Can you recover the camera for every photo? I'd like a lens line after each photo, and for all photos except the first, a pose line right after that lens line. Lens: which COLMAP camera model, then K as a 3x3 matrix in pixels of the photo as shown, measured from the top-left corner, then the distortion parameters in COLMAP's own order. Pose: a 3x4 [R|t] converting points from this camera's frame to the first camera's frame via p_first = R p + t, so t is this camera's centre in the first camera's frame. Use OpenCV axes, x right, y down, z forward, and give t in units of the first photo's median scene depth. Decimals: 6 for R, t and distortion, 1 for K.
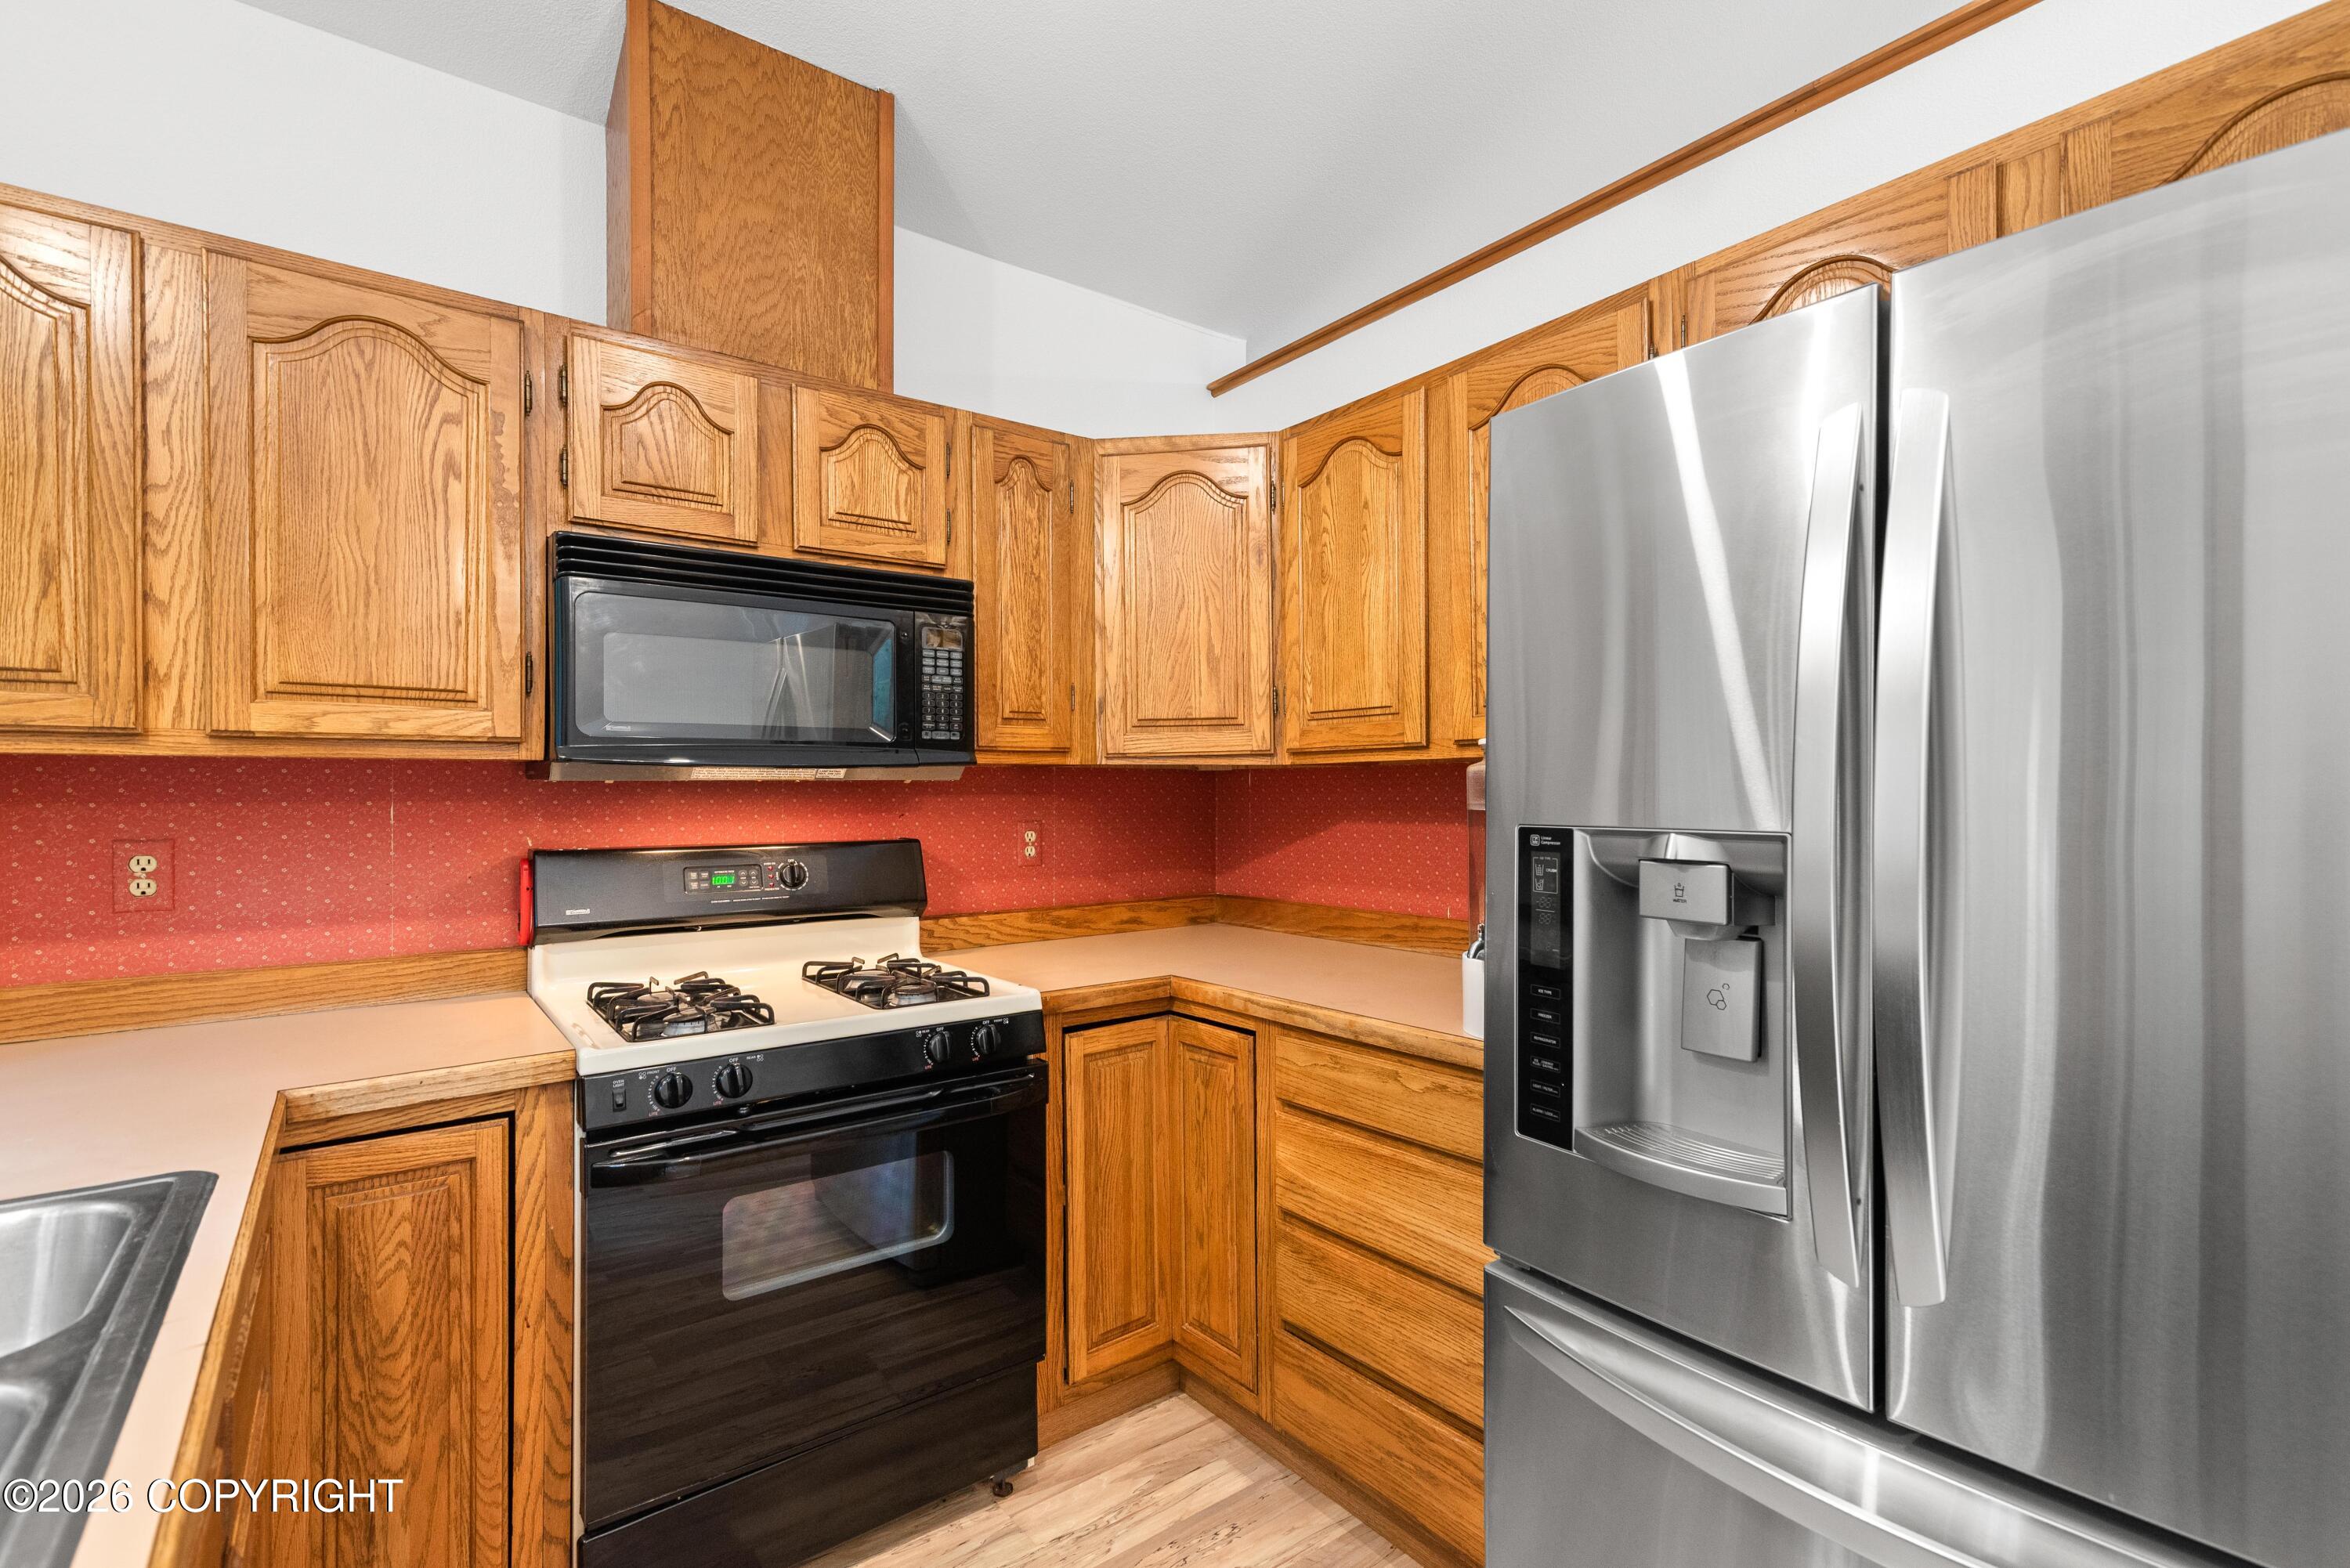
lens RADIAL K [[1069.1, 0, 1178.8], [0, 1069.1, 792.1], [0, 0, 1]] dist [0.014536, -0.002096]
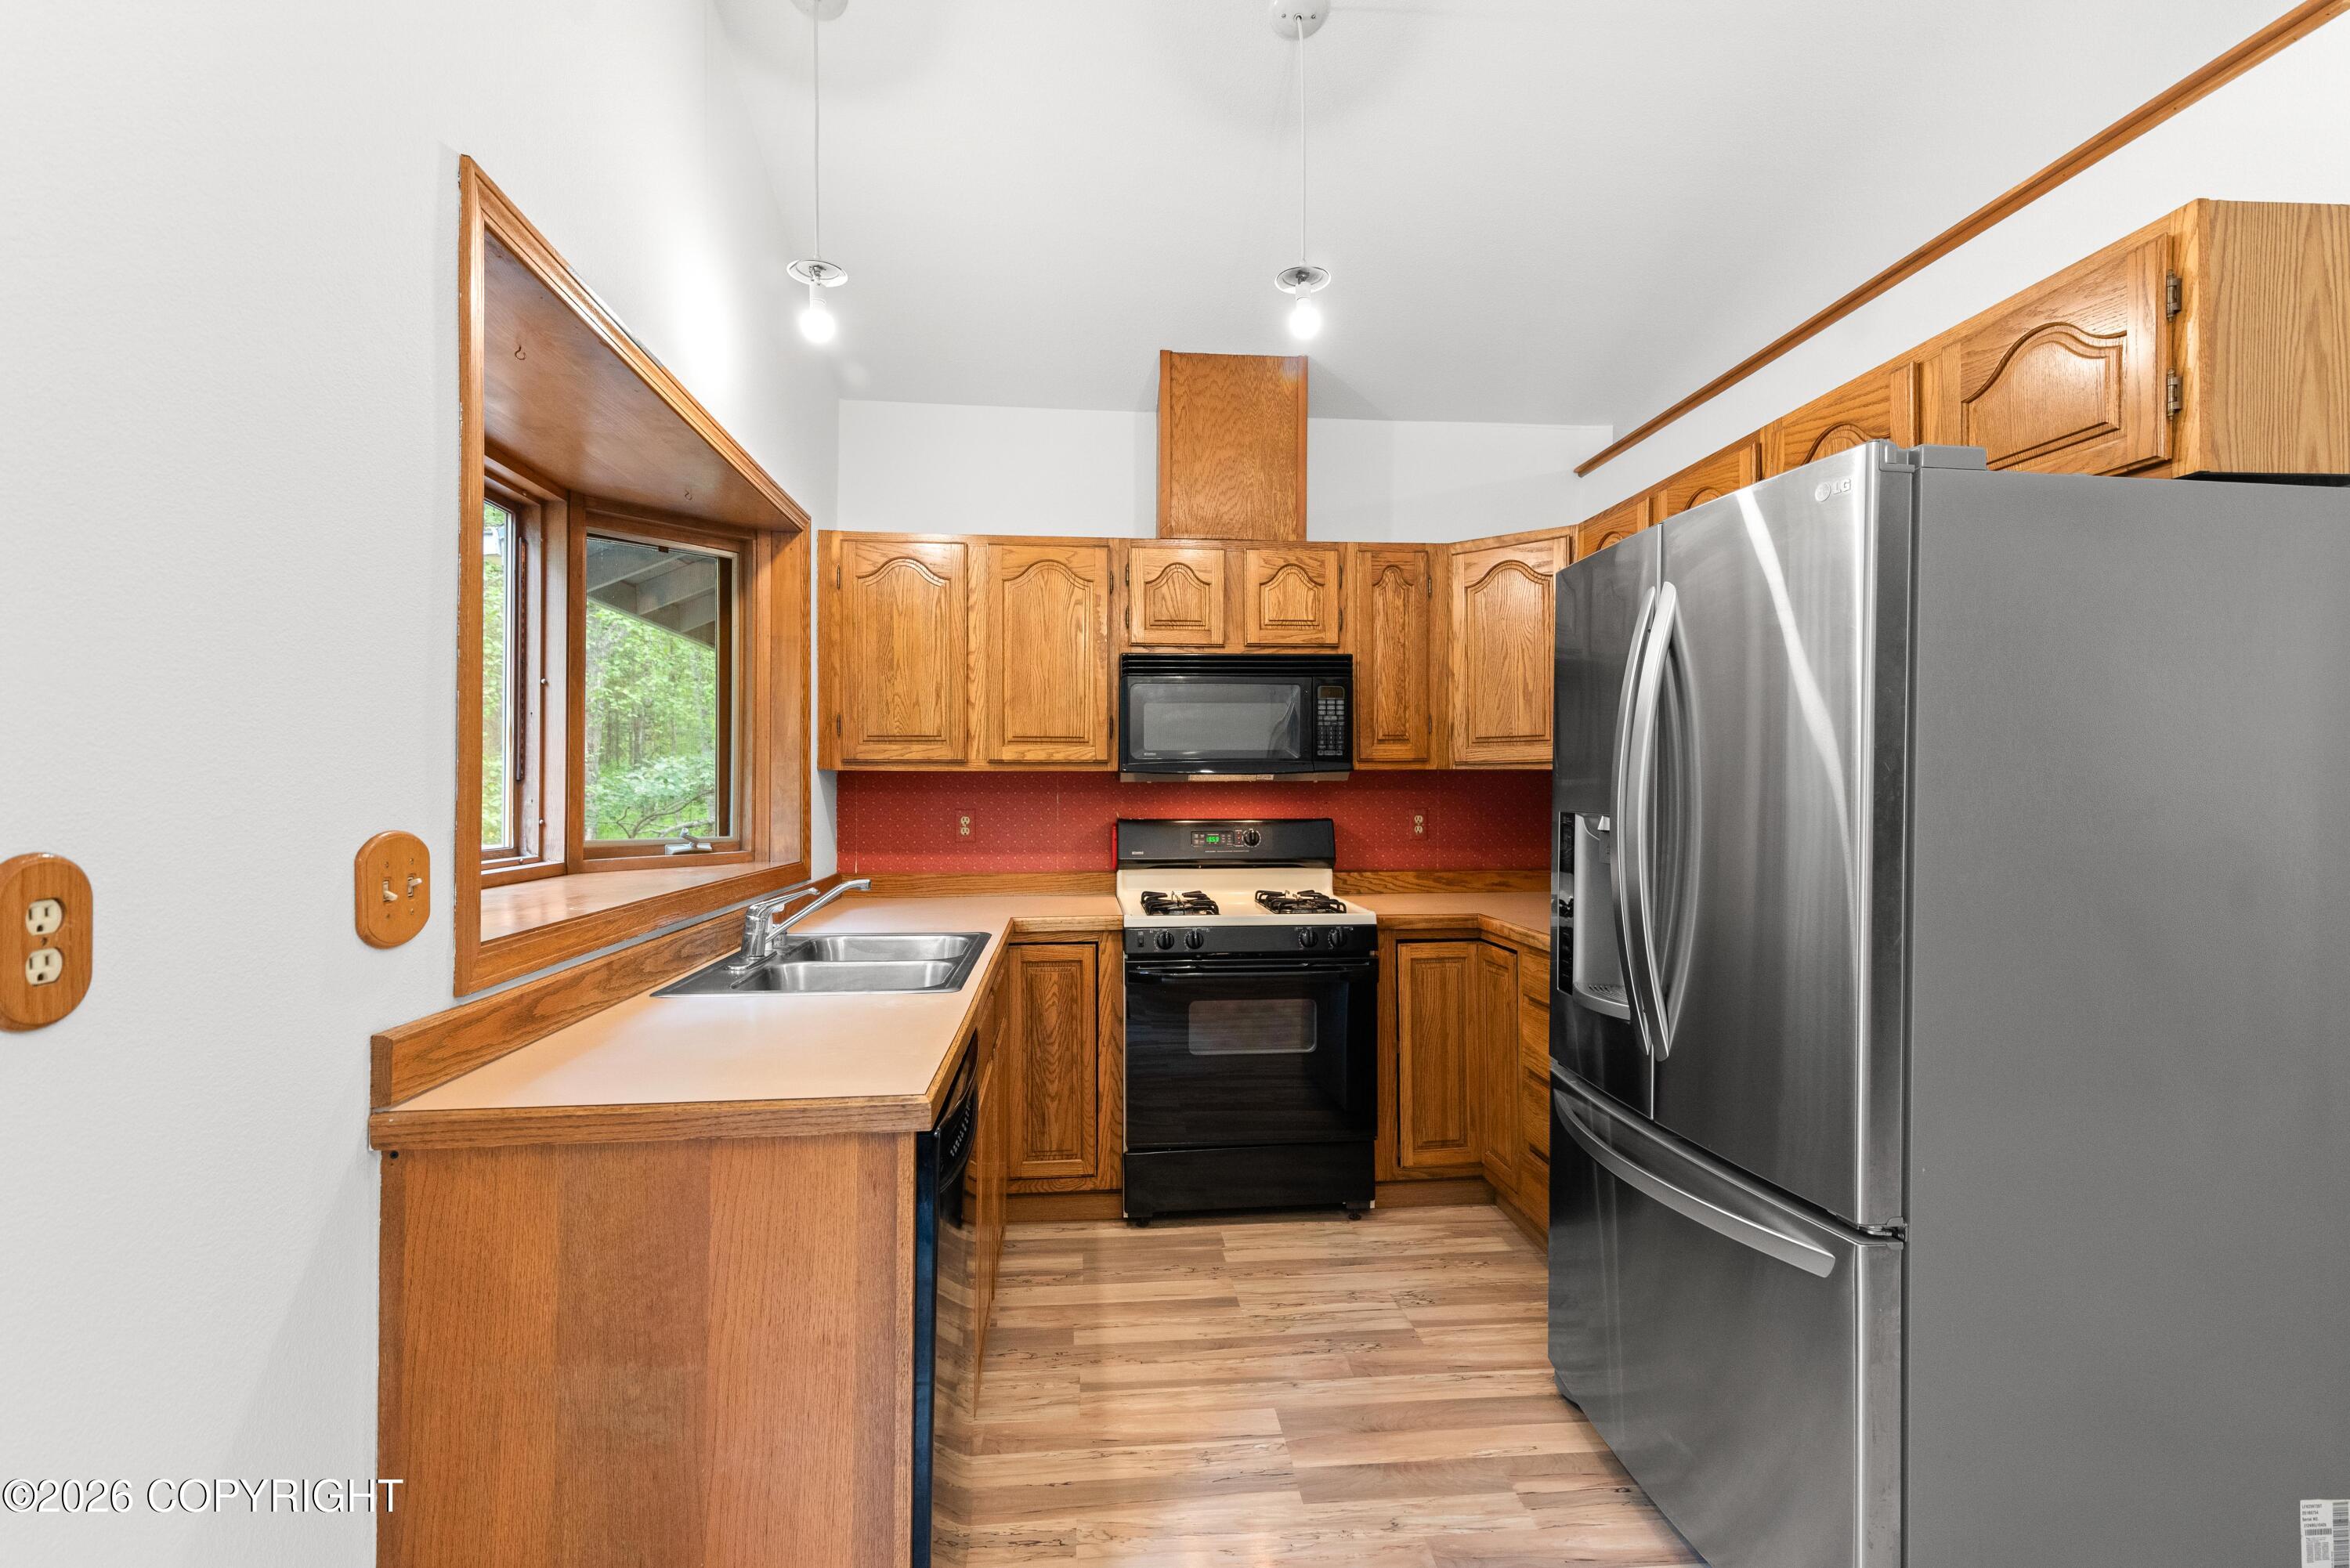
lens RADIAL K [[1069.1, 0, 1175.6], [0, 1069.1, 793.3], [0, 0, 1]] dist [0.014536, -0.002096]
pose [[0.850071, 0.007206, -0.526619, 0.459599], [-0.002450, 0.999950, 0.009728, -0.008432], [0.526662, -0.006980, 0.850046, -0.521345]]
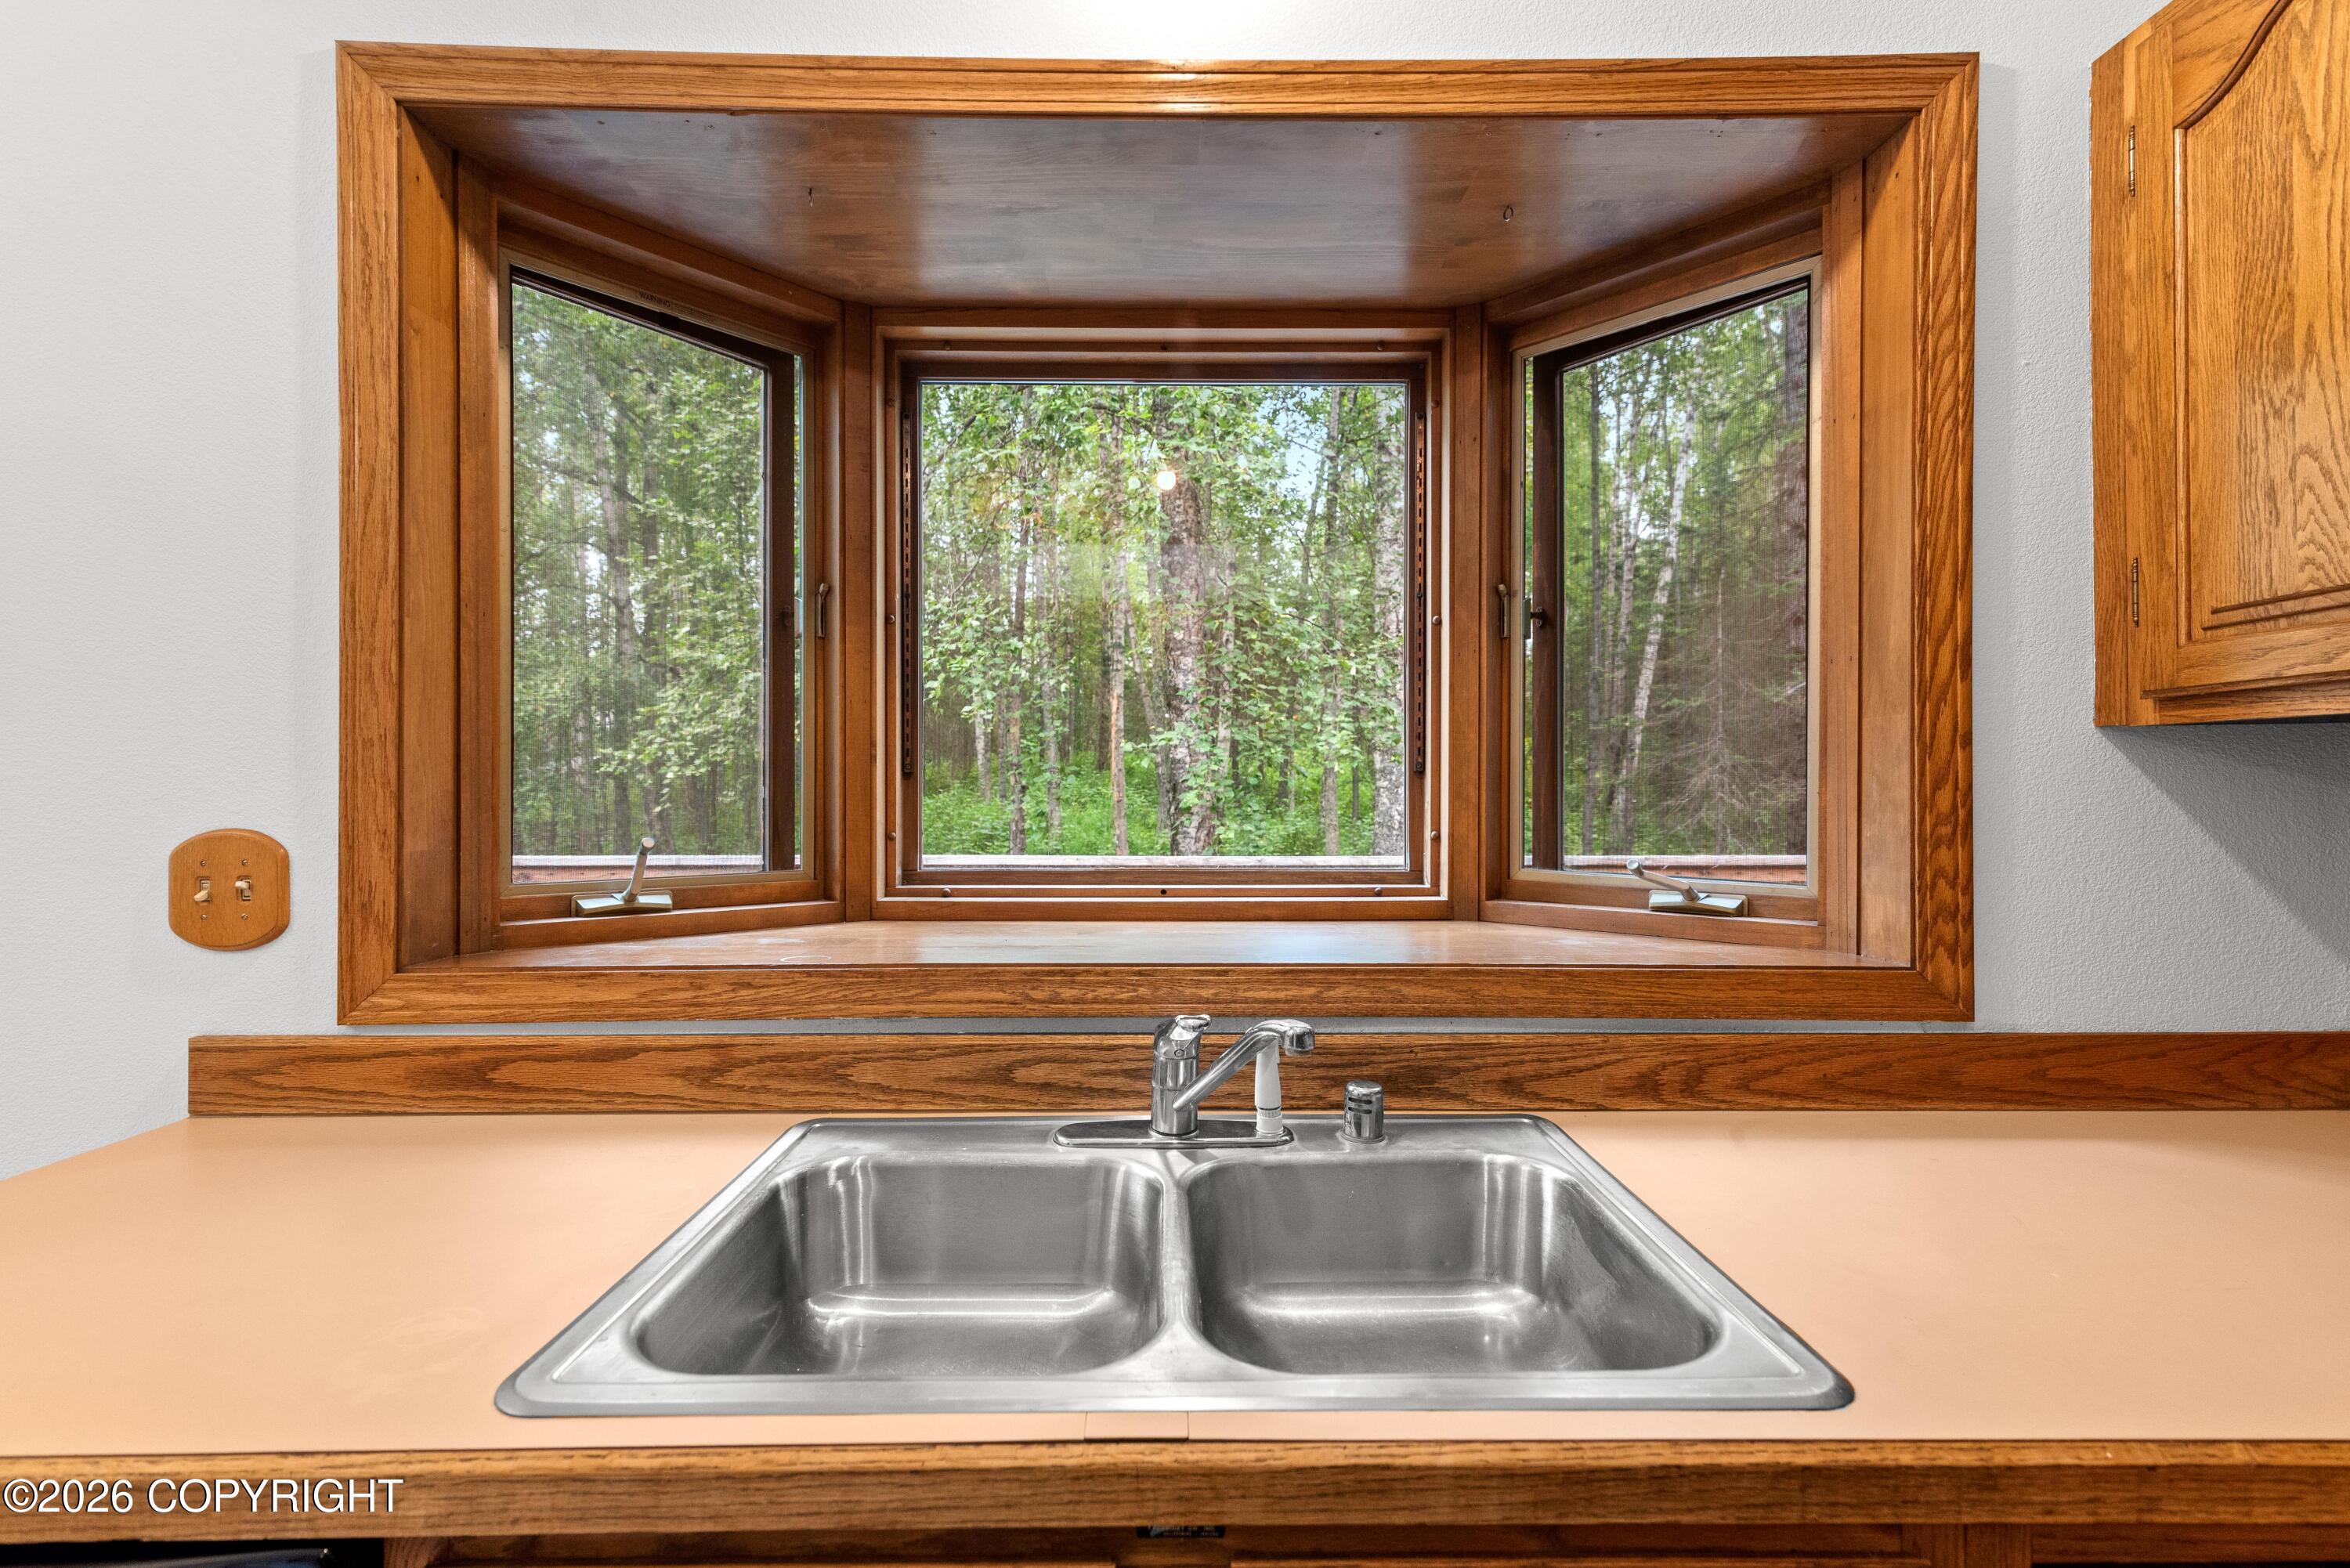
lens RADIAL K [[1069.1, 0, 1176.3], [0, 1069.1, 789.4], [0, 0, 1]] dist [0.014536, -0.002096]
pose [[-0.596839, 0.003126, -0.802355, -0.104993], [0.008360, 0.999962, -0.002322, 0.005828], [0.802318, -0.008094, -0.596842, 0.576611]]
